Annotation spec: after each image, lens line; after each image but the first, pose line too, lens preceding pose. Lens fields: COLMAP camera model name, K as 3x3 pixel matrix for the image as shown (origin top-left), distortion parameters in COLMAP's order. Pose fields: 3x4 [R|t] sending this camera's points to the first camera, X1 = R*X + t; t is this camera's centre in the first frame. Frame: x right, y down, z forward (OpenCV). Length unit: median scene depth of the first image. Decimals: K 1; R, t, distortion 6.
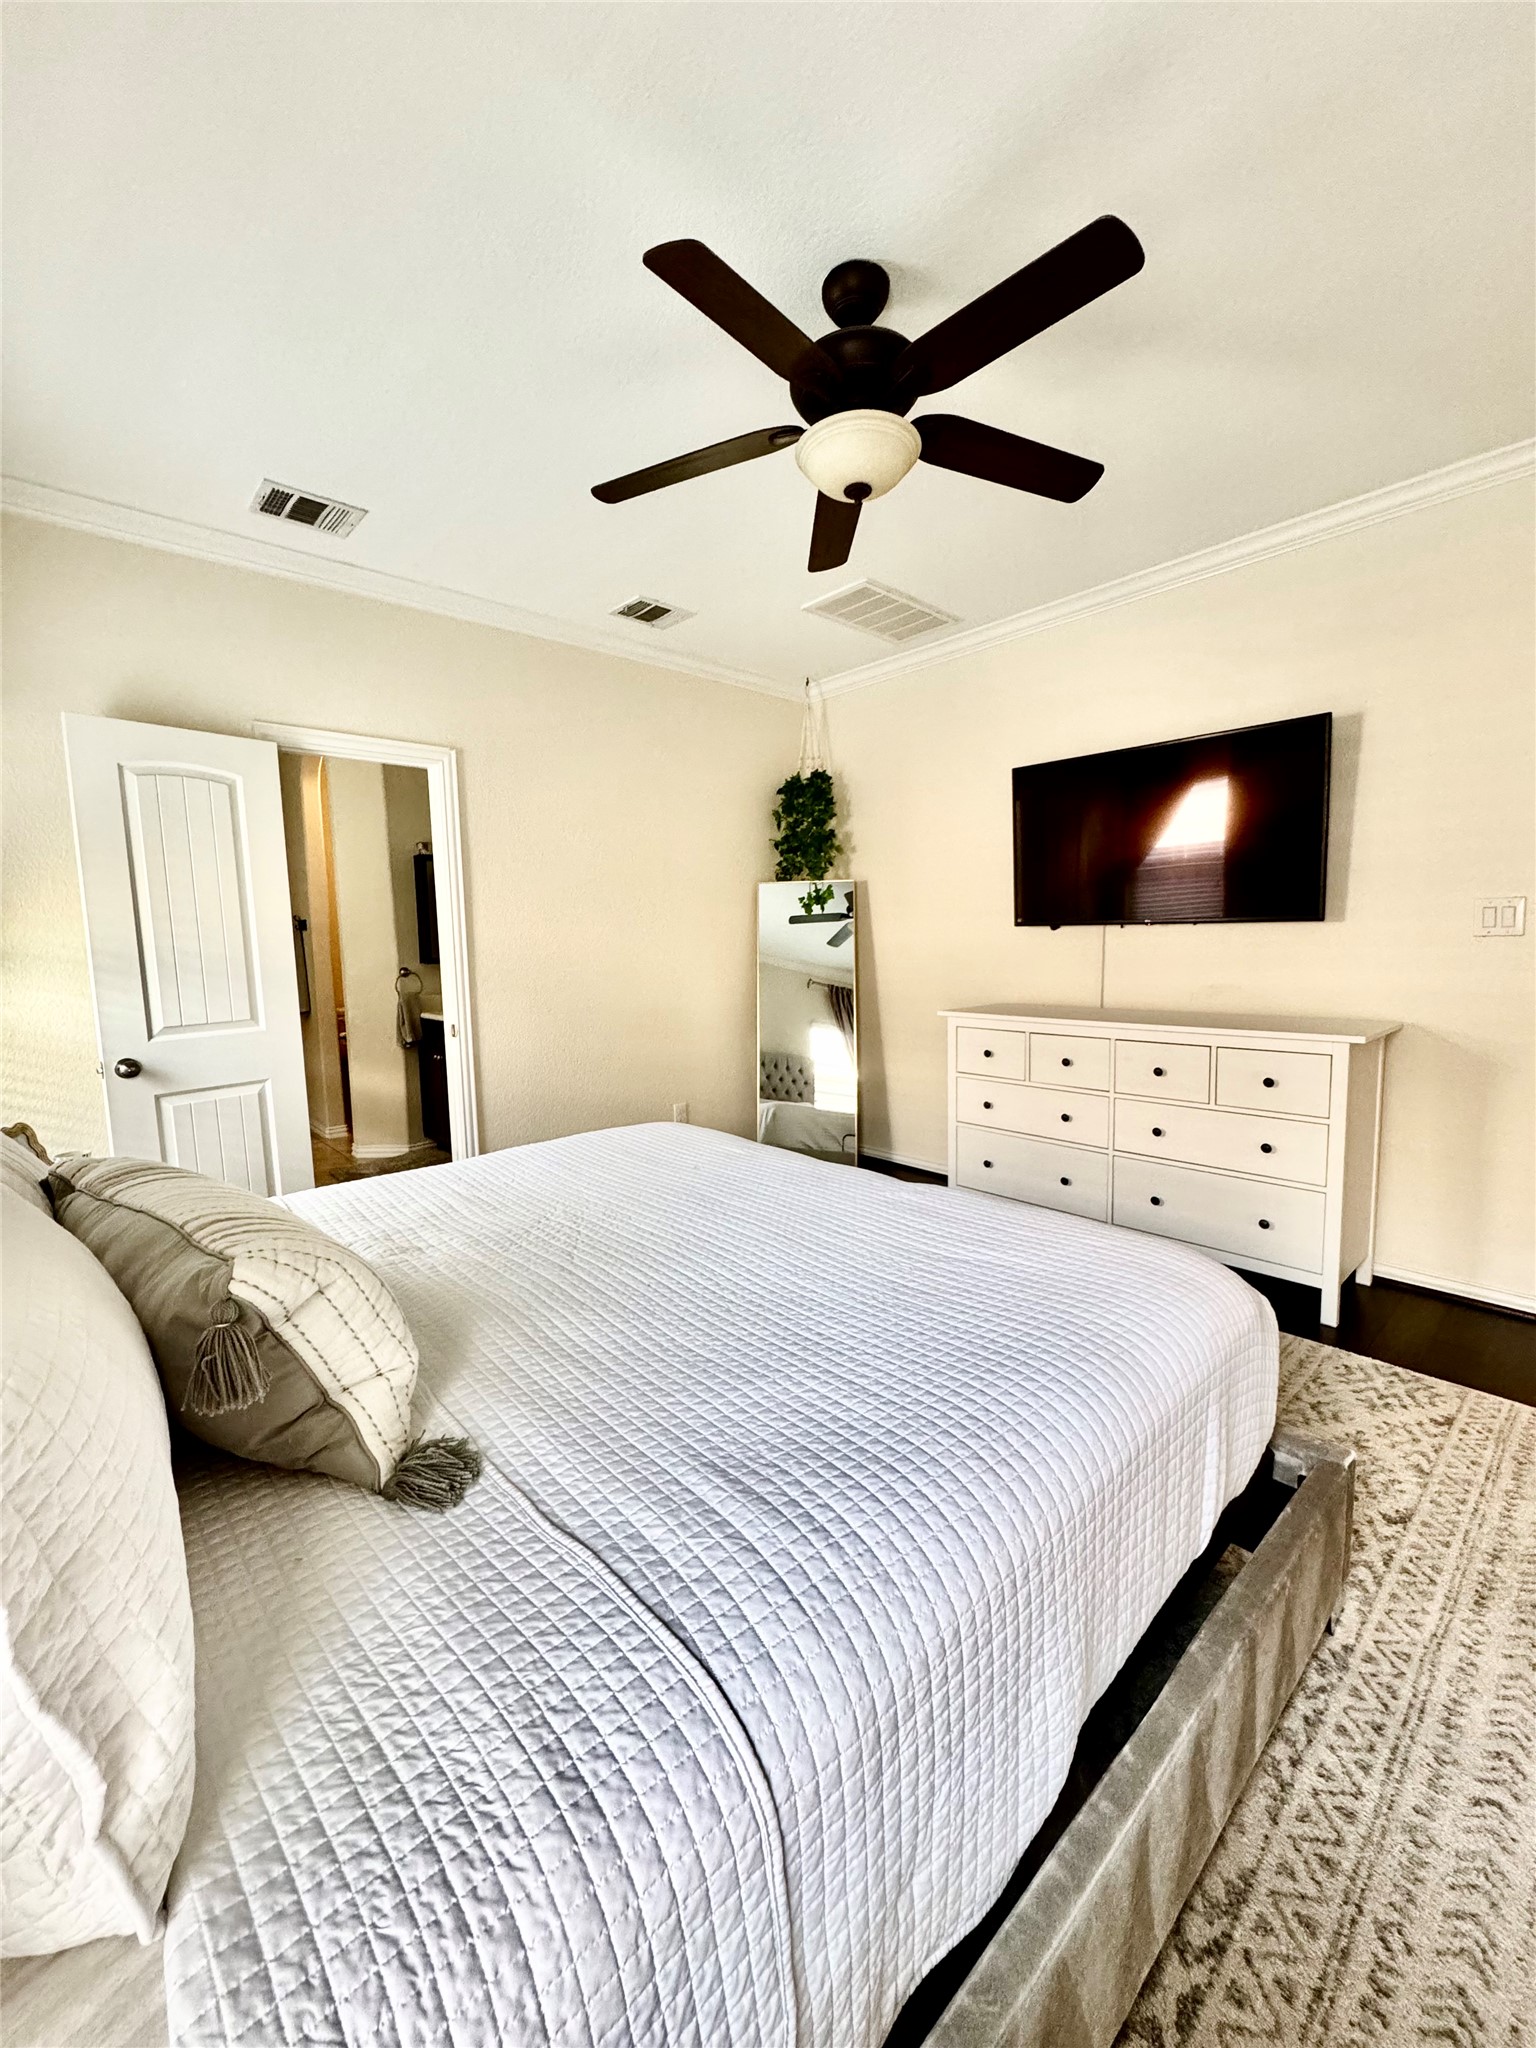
lens RADIAL K [[818.9, 0, 768.6], [0, 818.9, 1022.8], [0, 0, 1]] dist [-0.006212, 0.001393]
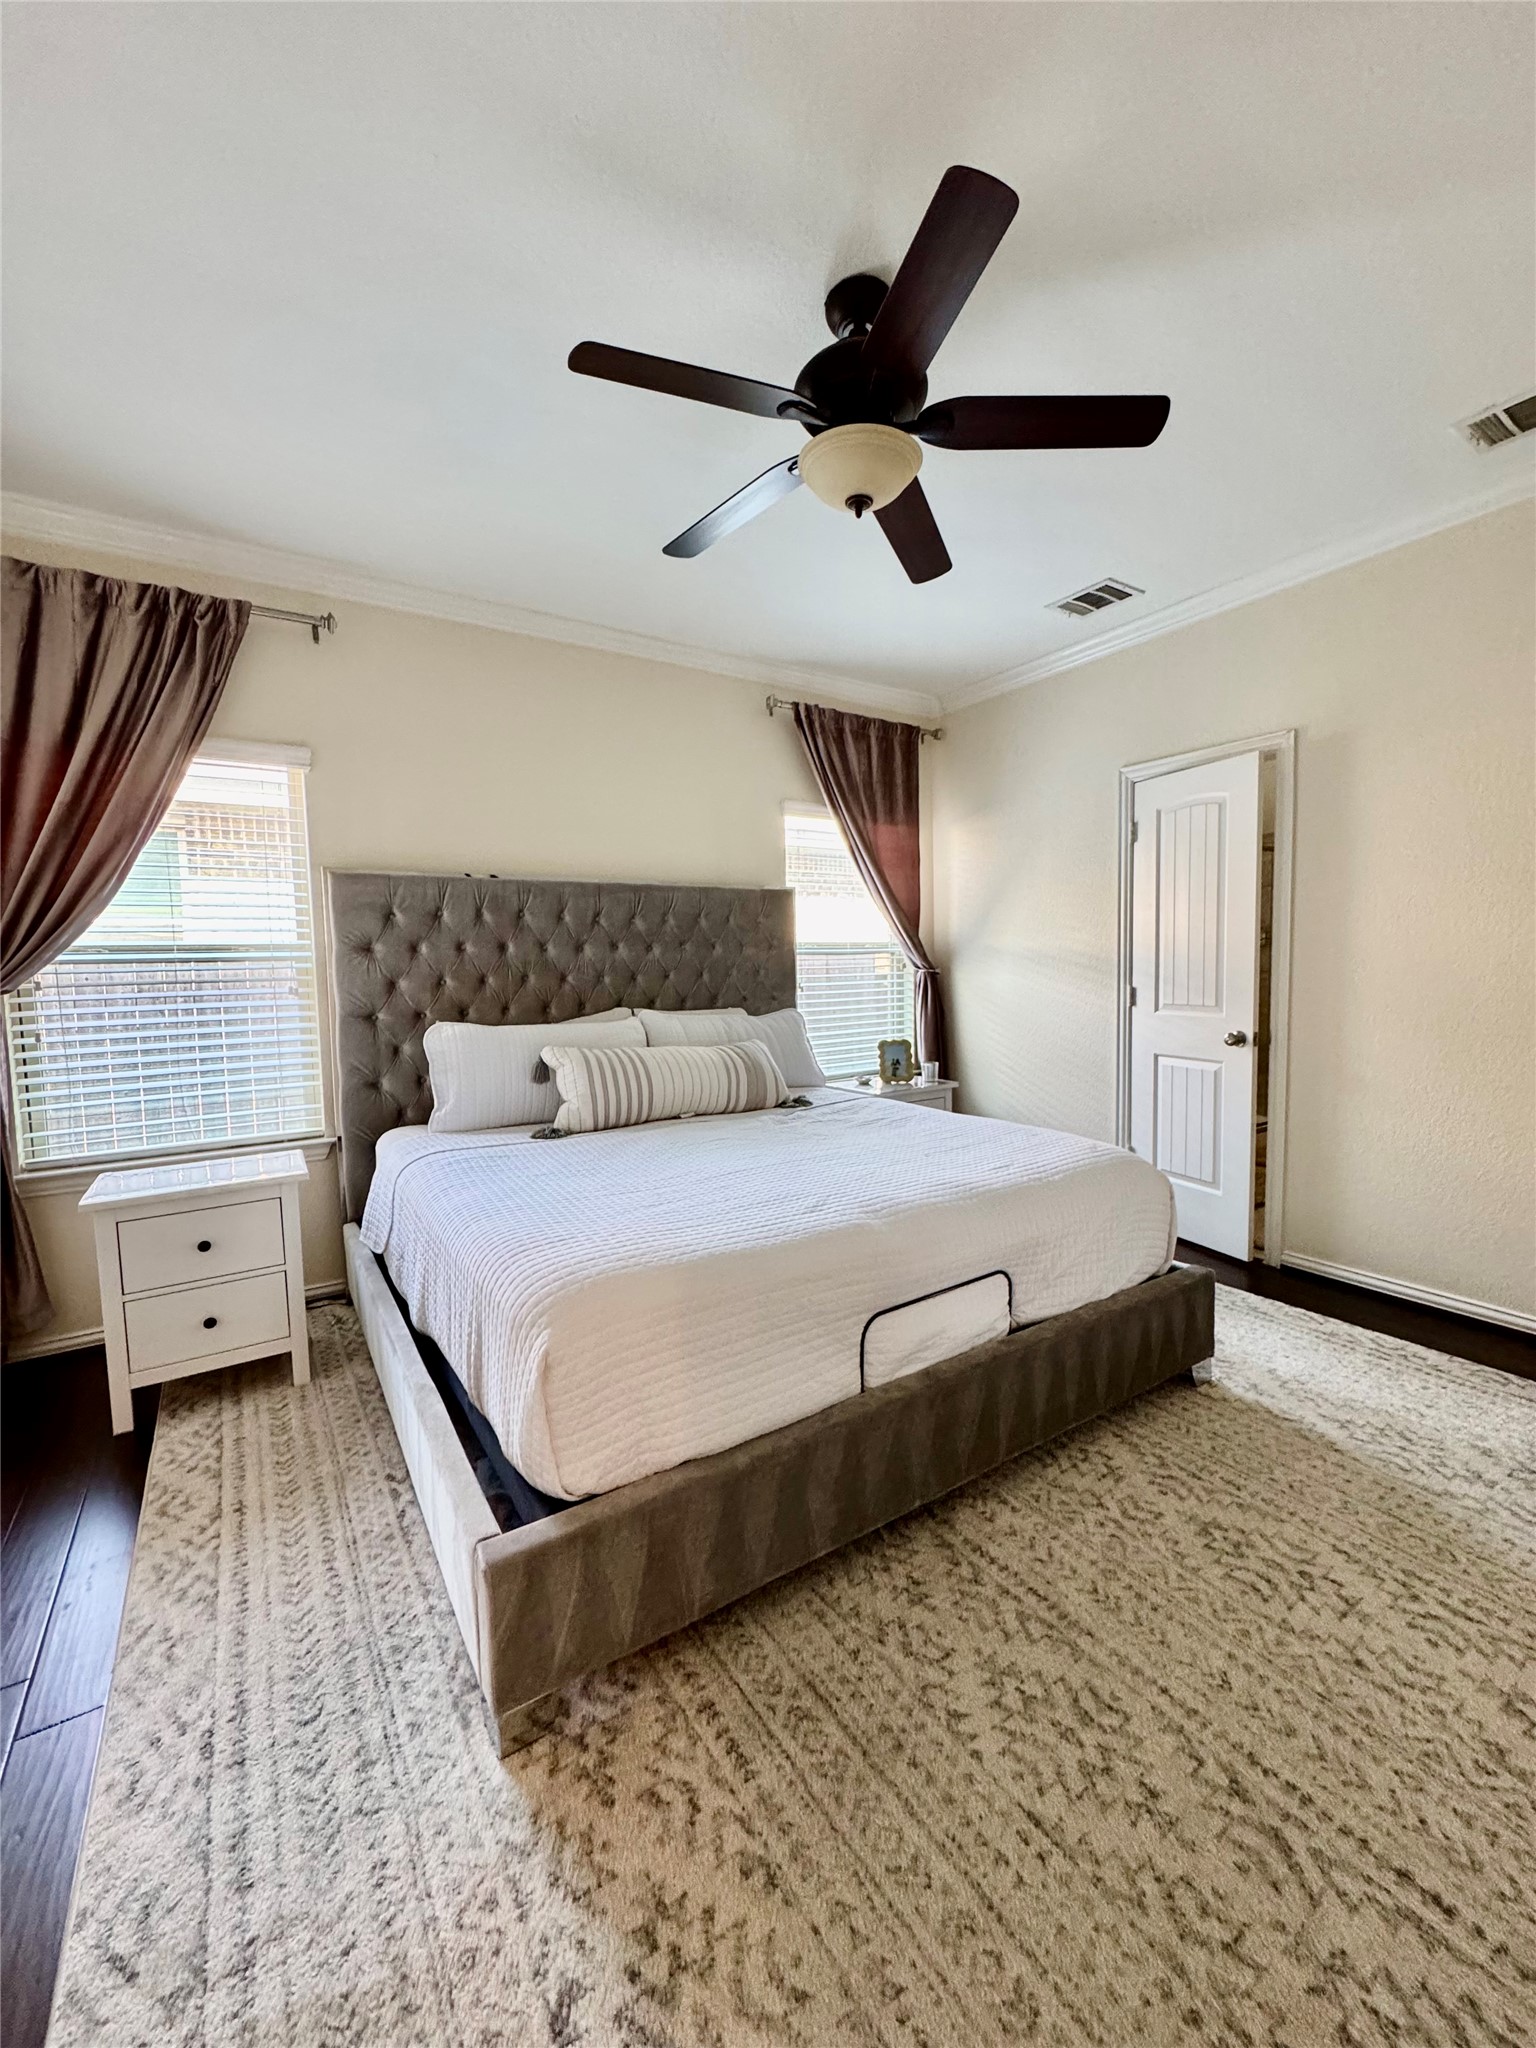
lens RADIAL K [[818.9, 0, 766.6], [0, 818.9, 1020.9], [0, 0, 1]] dist [-0.006212, 0.001393]
pose [[-0.161748, 0.096852, -0.982068, 0.800523], [-0.083801, 0.990229, 0.111459, -0.082906], [0.983267, 0.100327, -0.152052, 0.751321]]
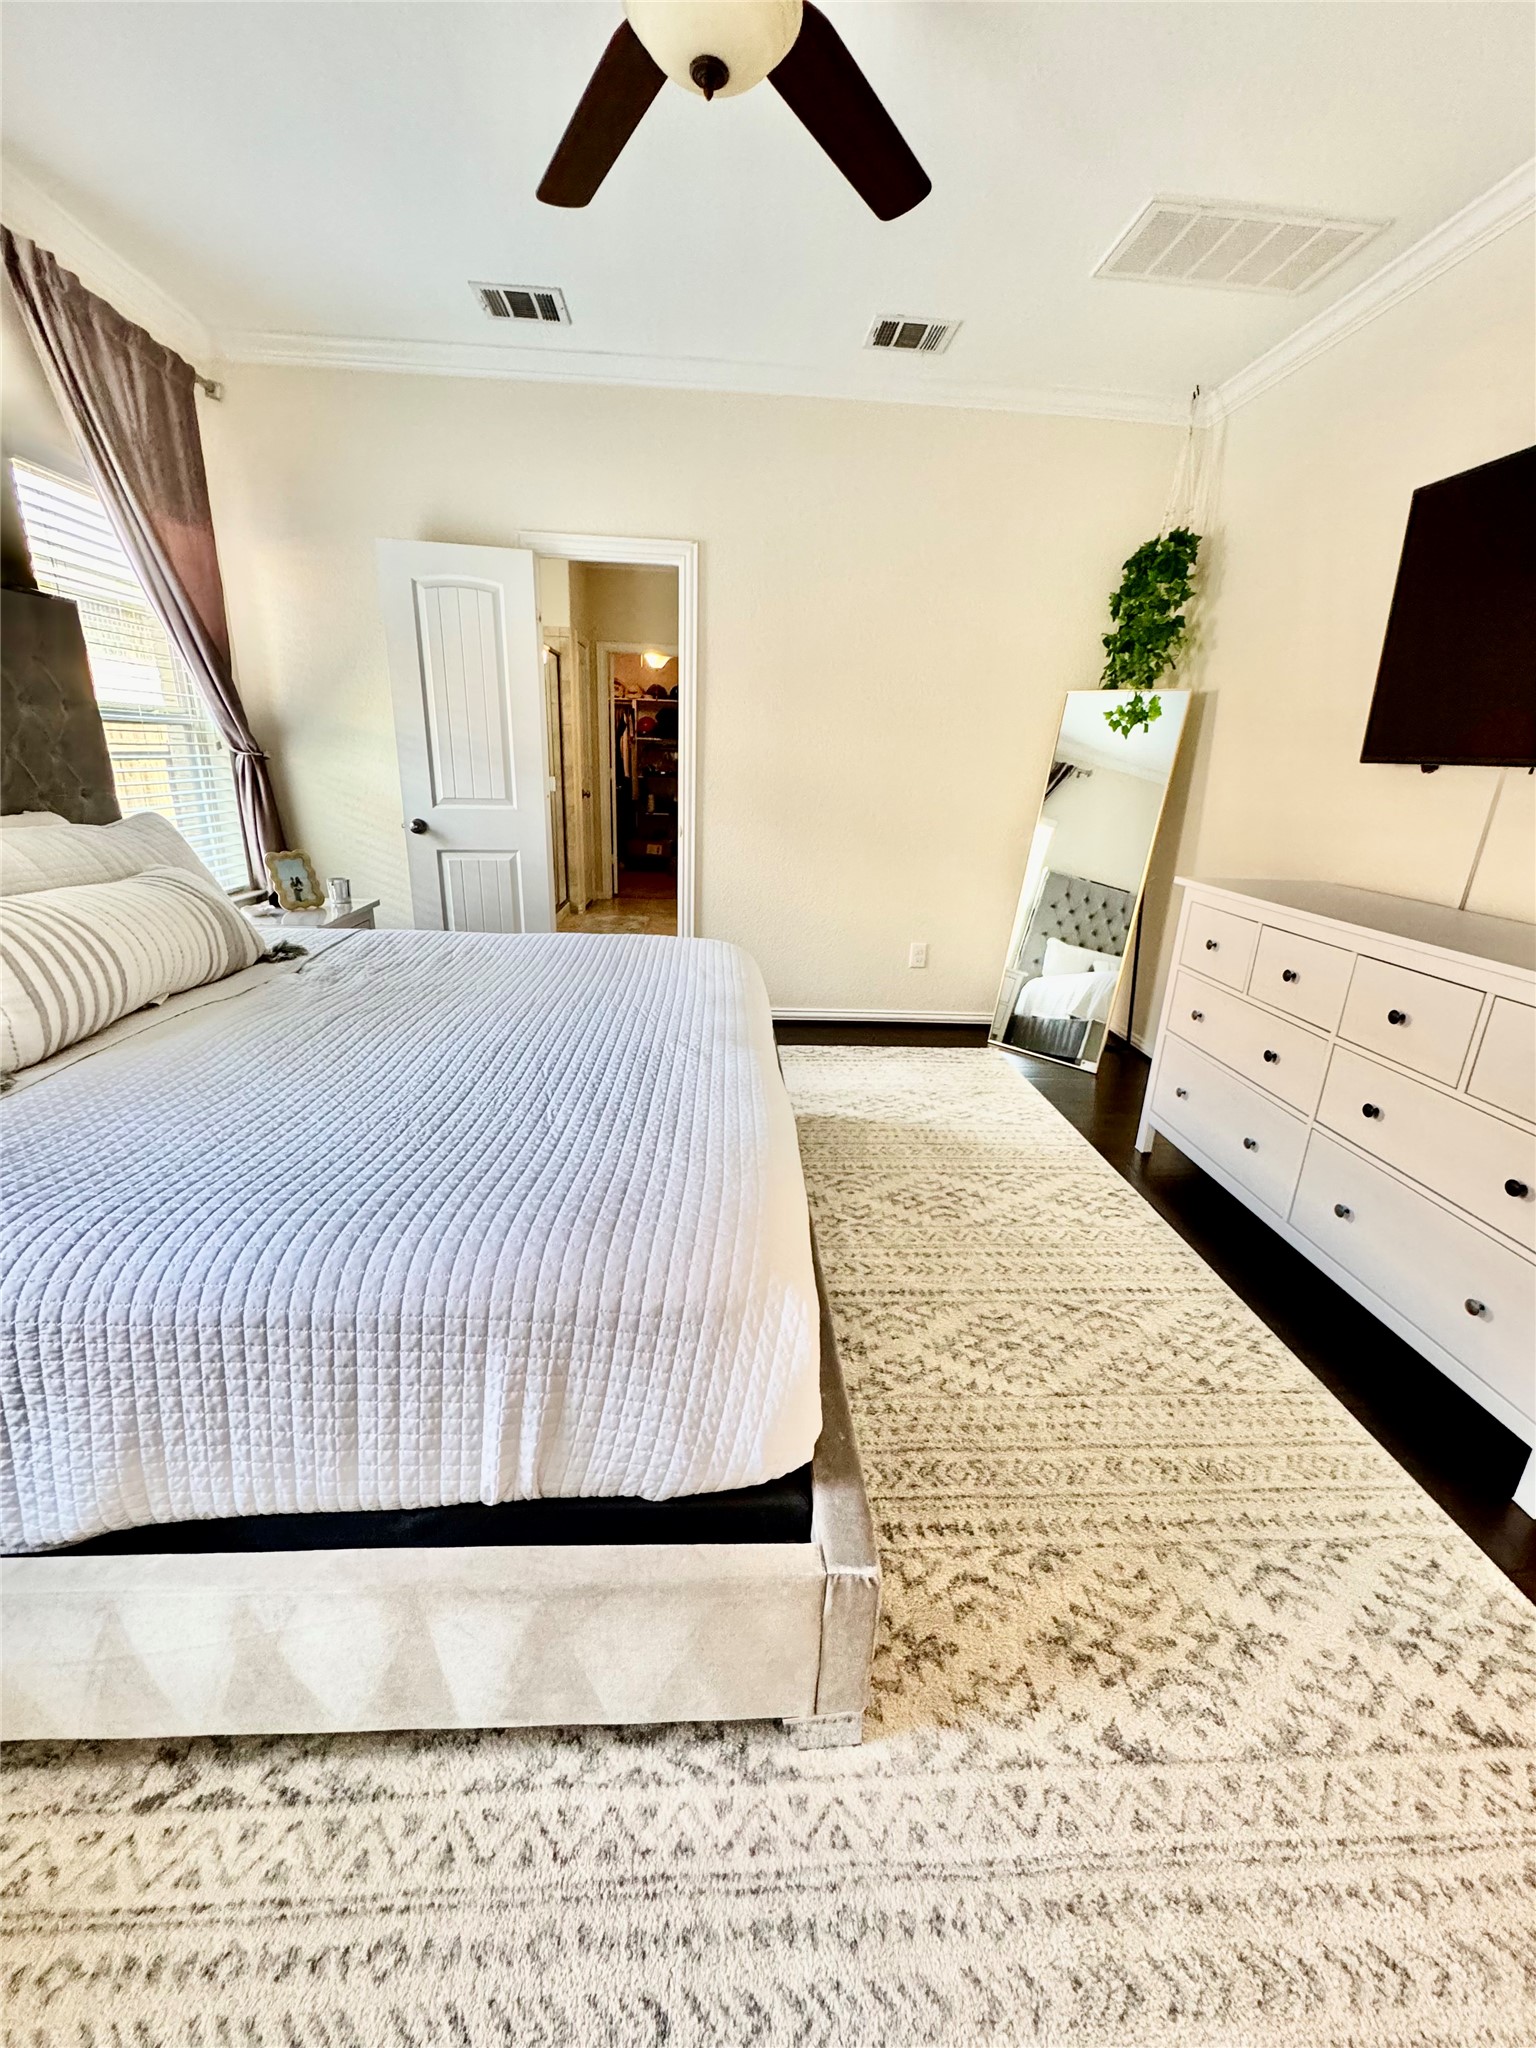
lens RADIAL K [[818.9, 0, 770.6], [0, 818.9, 1024.3], [0, 0, 1]] dist [-0.006212, 0.001393]
pose [[0.776702, 0.244535, -0.580463, 0.514038], [-0.122640, 0.962636, 0.241435, -0.025891], [0.617814, -0.116335, 0.777671, 0.269286]]
